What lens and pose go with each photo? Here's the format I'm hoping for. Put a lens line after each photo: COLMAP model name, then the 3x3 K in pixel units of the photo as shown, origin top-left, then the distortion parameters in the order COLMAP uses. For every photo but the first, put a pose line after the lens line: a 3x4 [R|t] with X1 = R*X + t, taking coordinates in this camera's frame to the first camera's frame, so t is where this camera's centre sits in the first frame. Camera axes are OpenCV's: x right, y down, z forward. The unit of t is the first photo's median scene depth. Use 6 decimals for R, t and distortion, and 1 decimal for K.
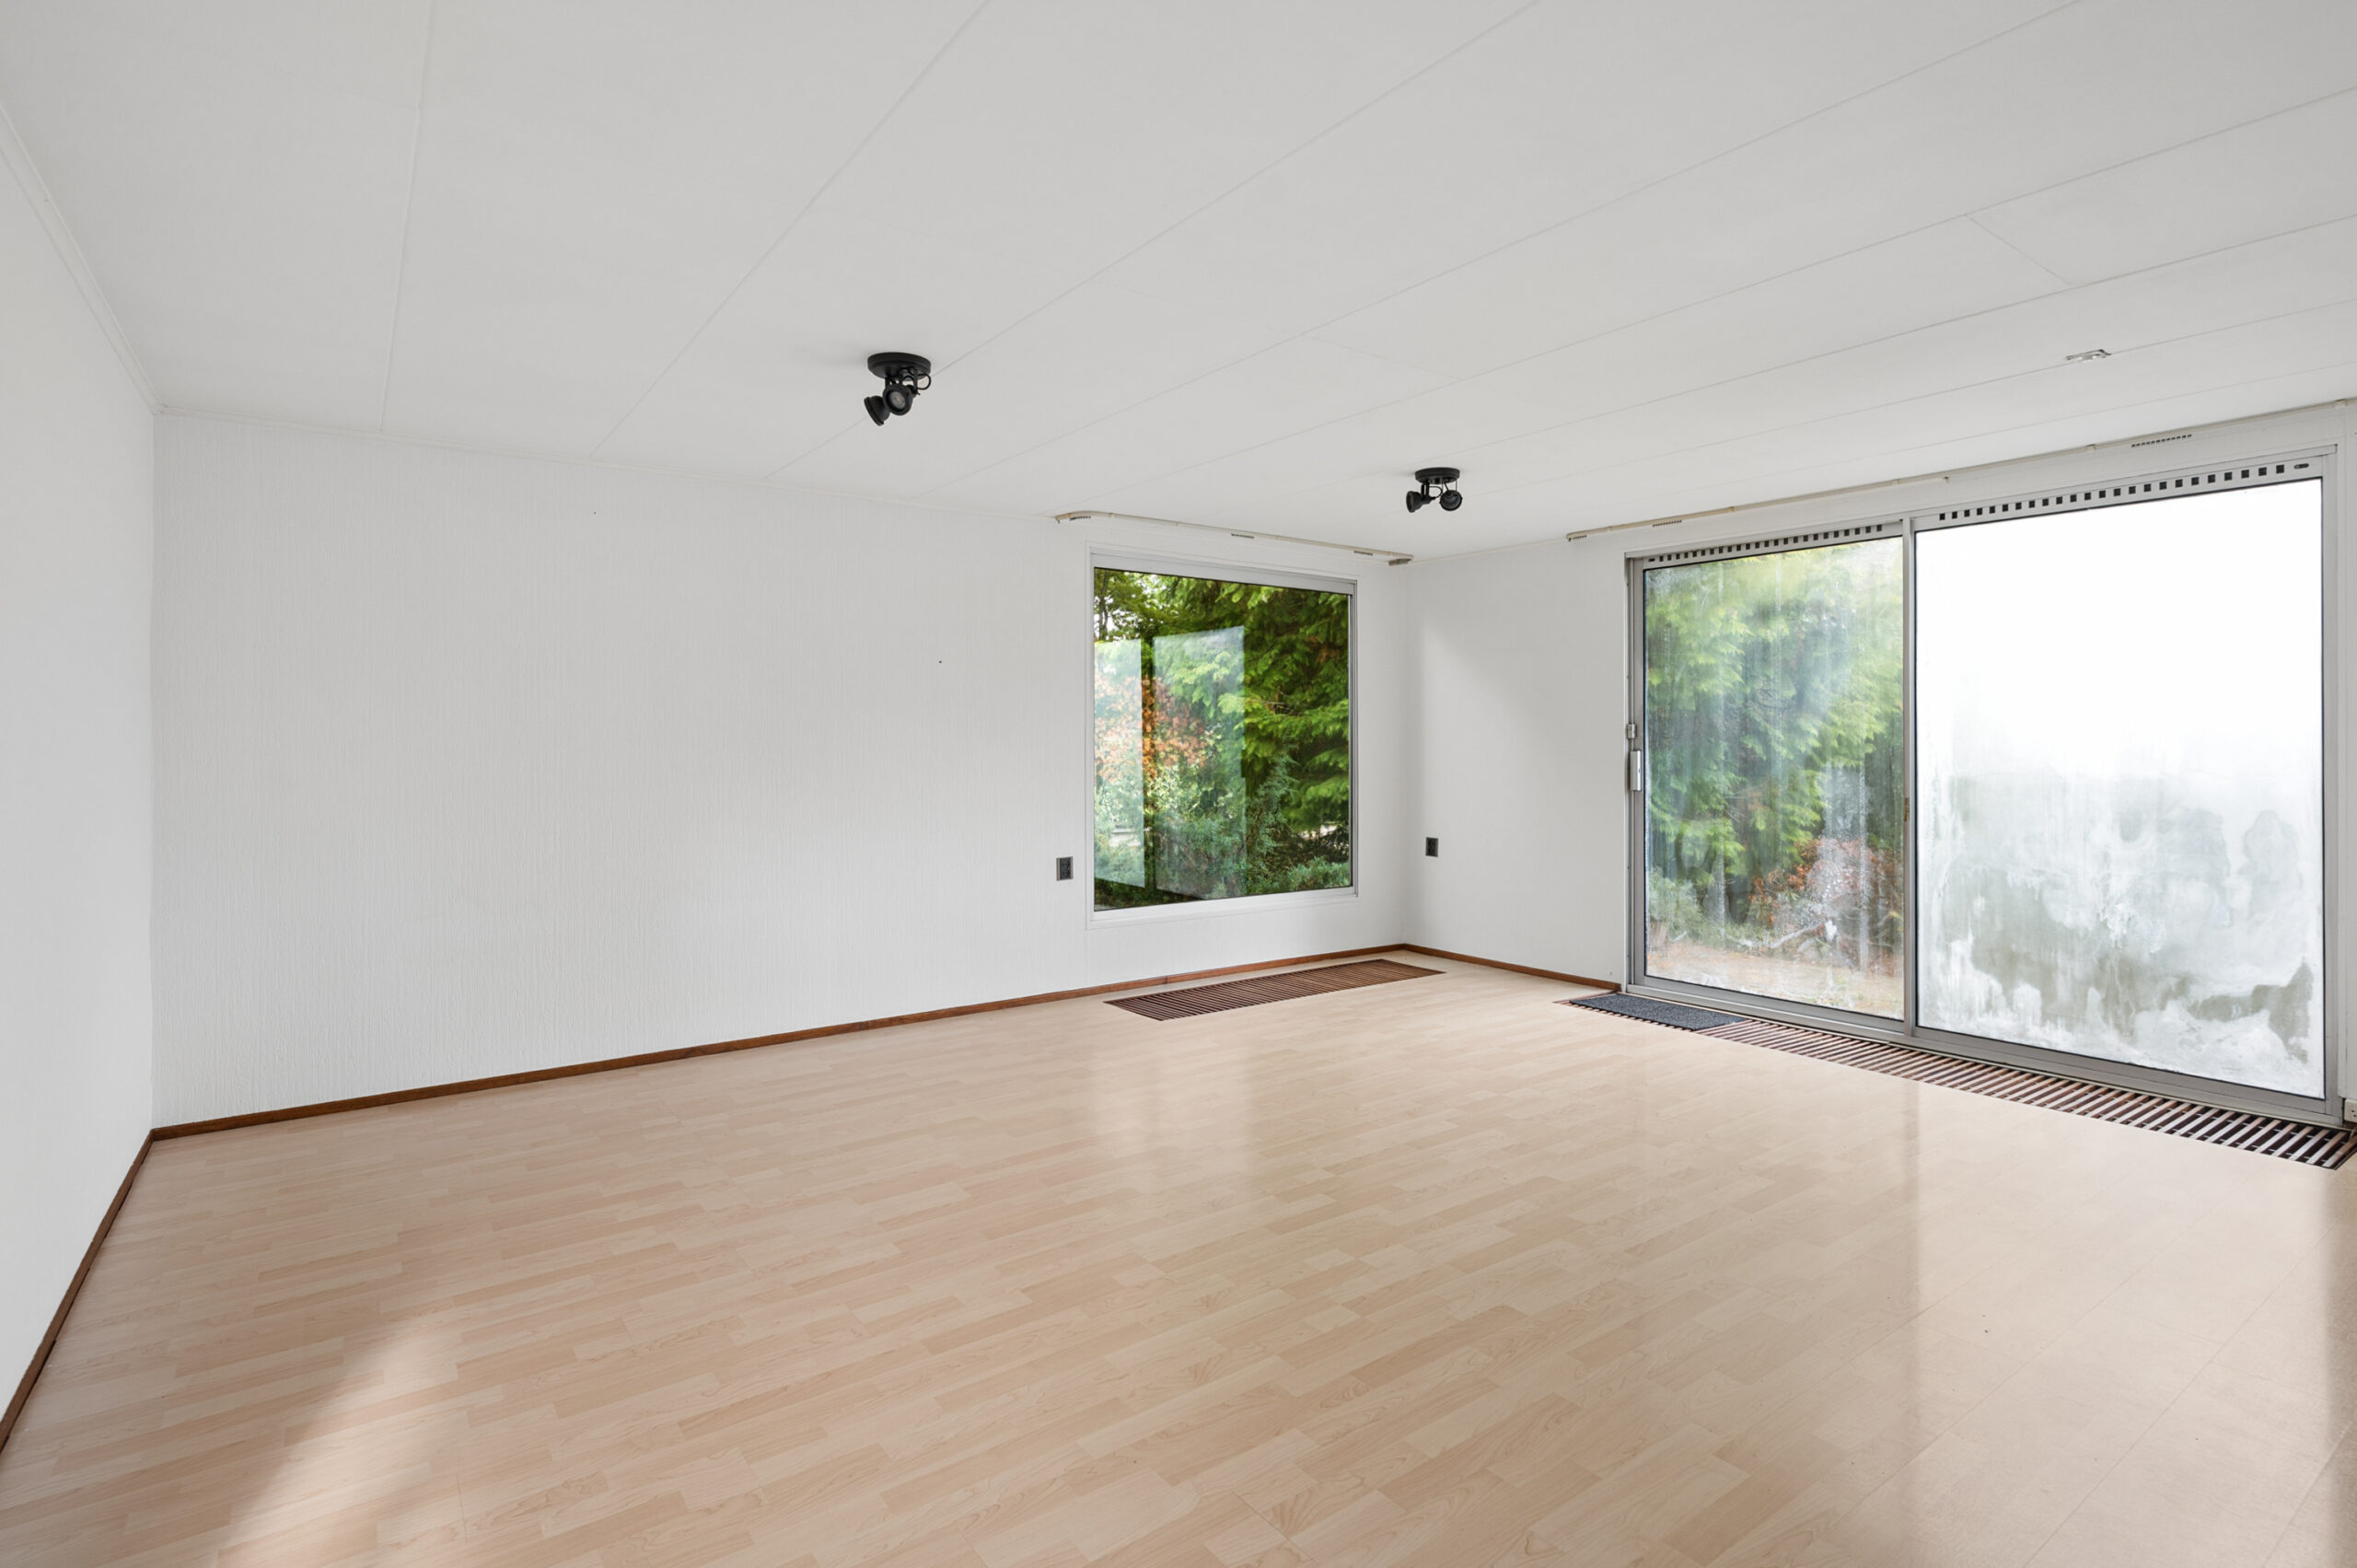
lens RADIAL K [[1141.1, 0, 1173.4], [0, 1141.1, 752.5], [0, 0, 1]] dist [0.000255, 0.004016]
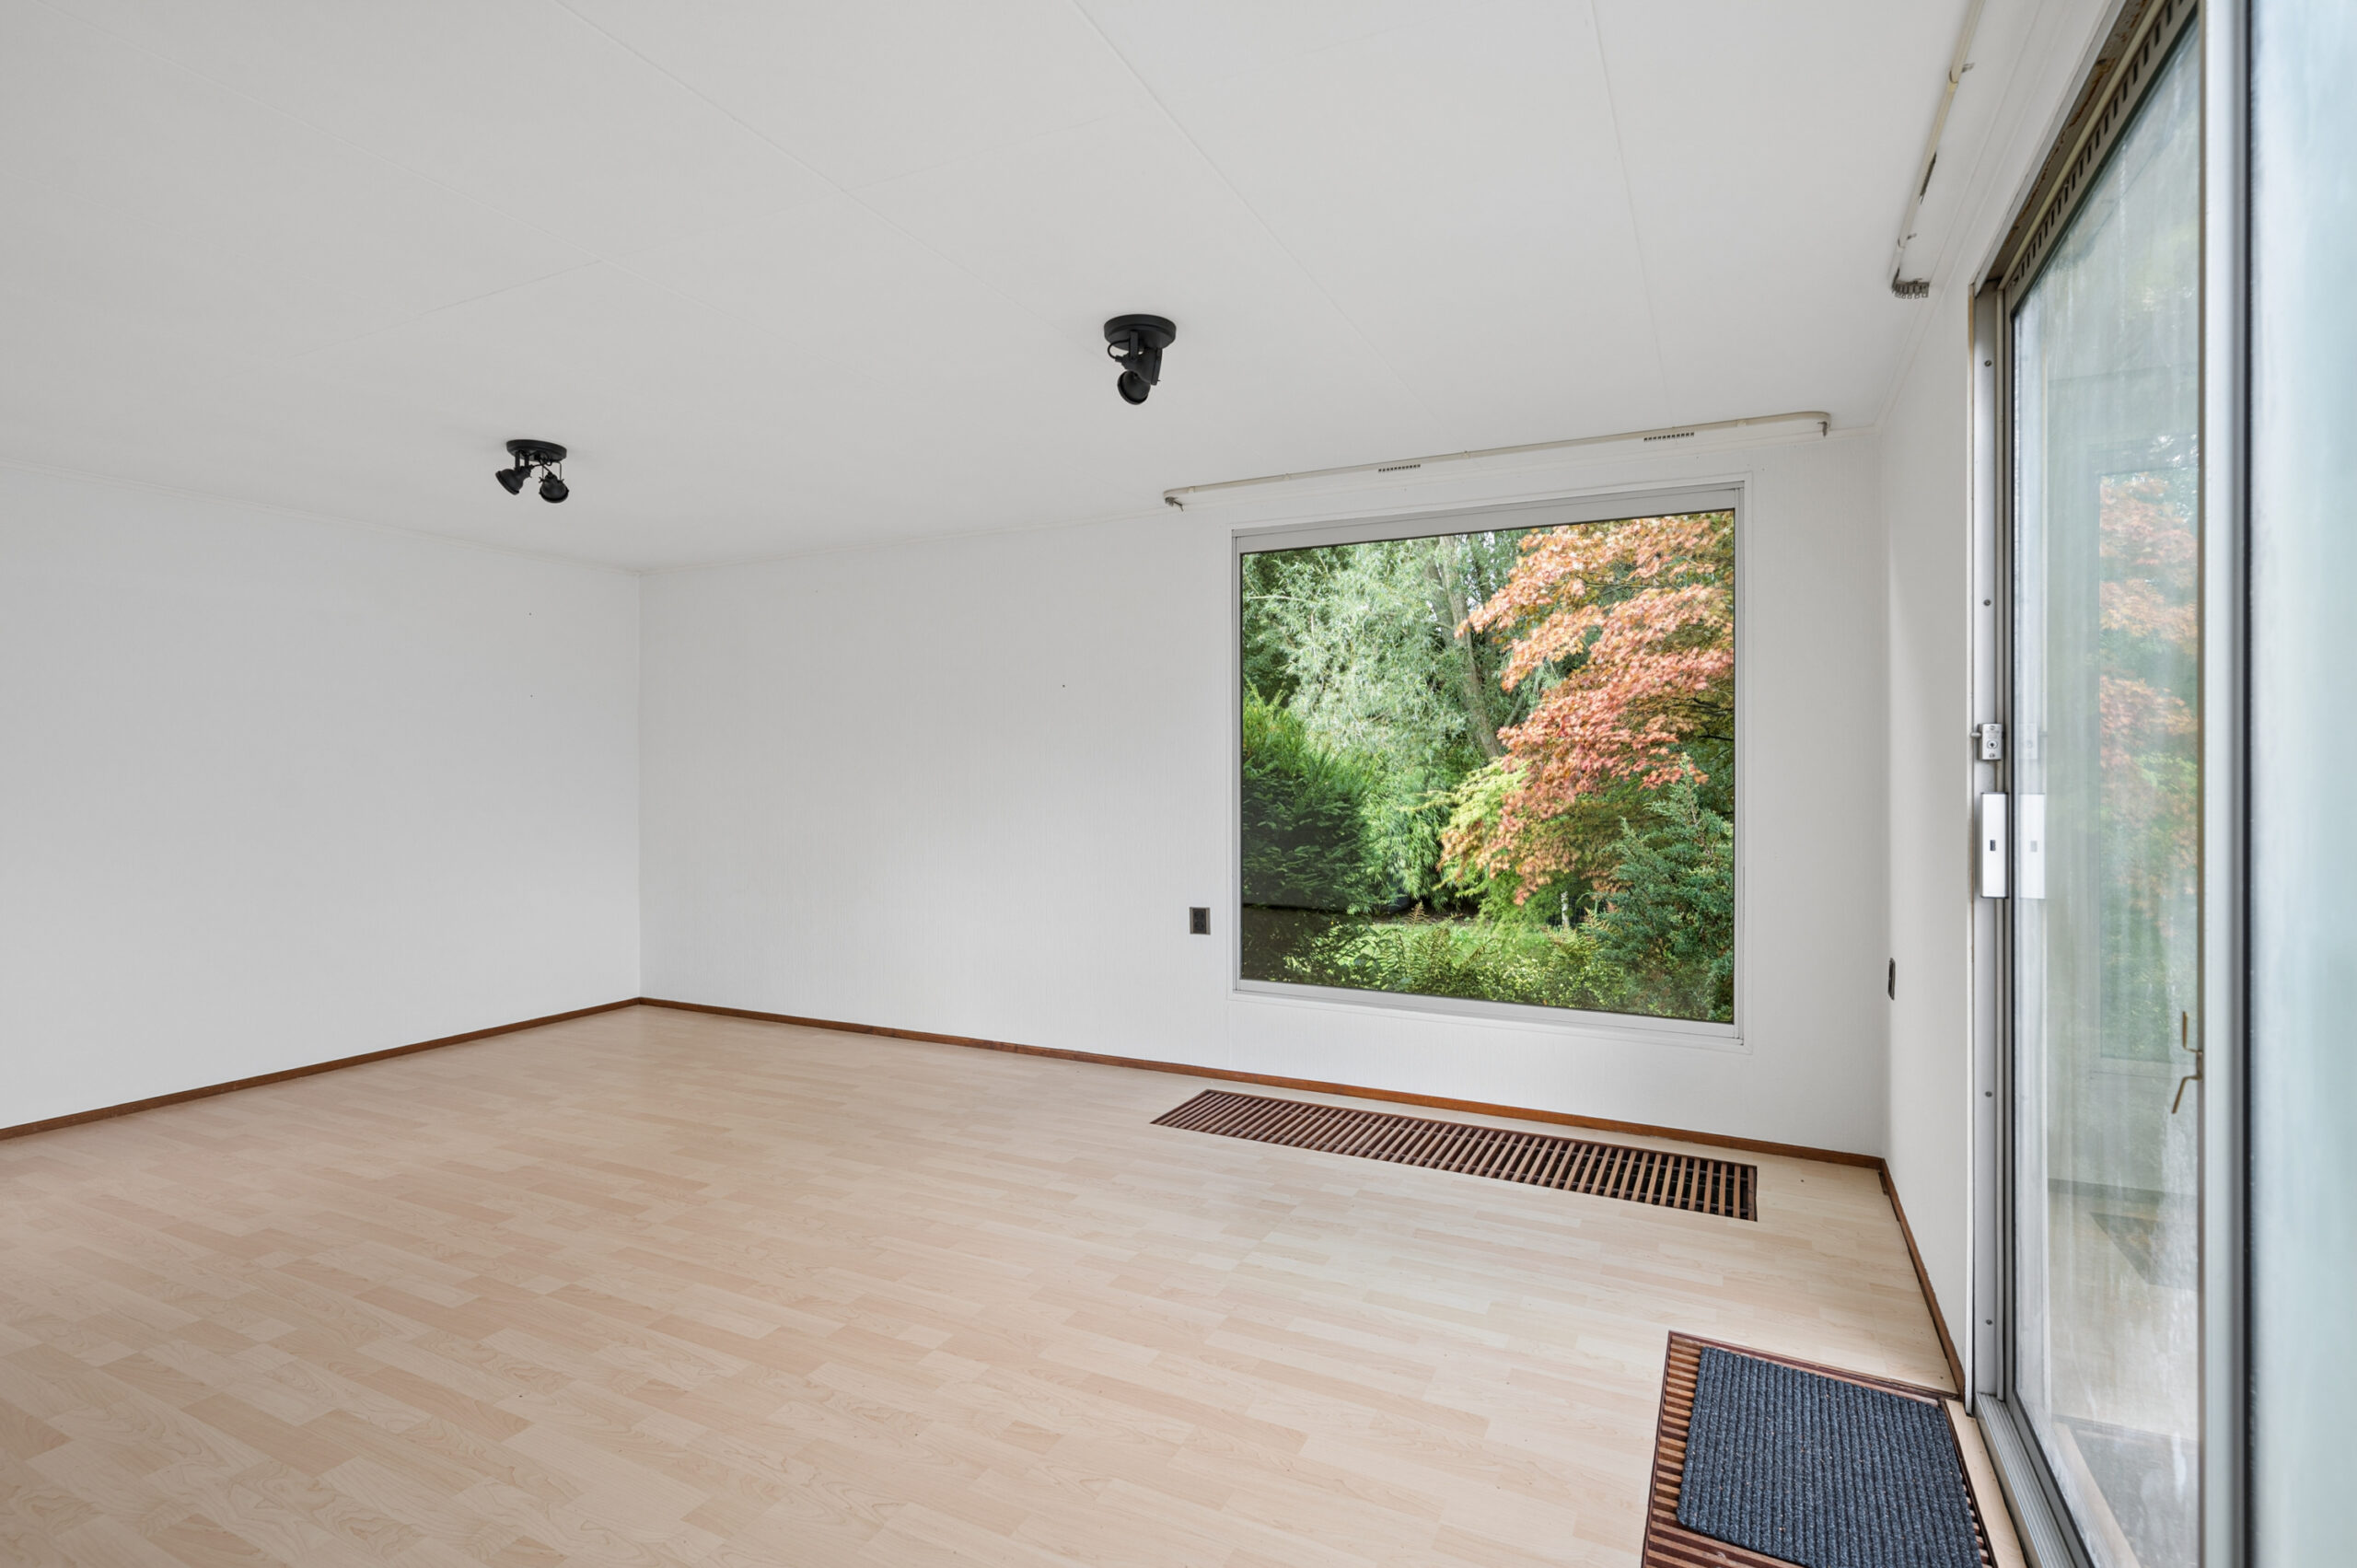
lens RADIAL K [[1141.1, 0, 1170.5], [0, 1141.1, 765.8], [0, 0, 1]] dist [0.000255, 0.004016]
pose [[0.461779, -0.001382, -0.886994, 0.869098], [-0.007506, 0.999957, -0.005466, -0.008998], [0.886963, 0.009181, 0.461748, 0.813871]]
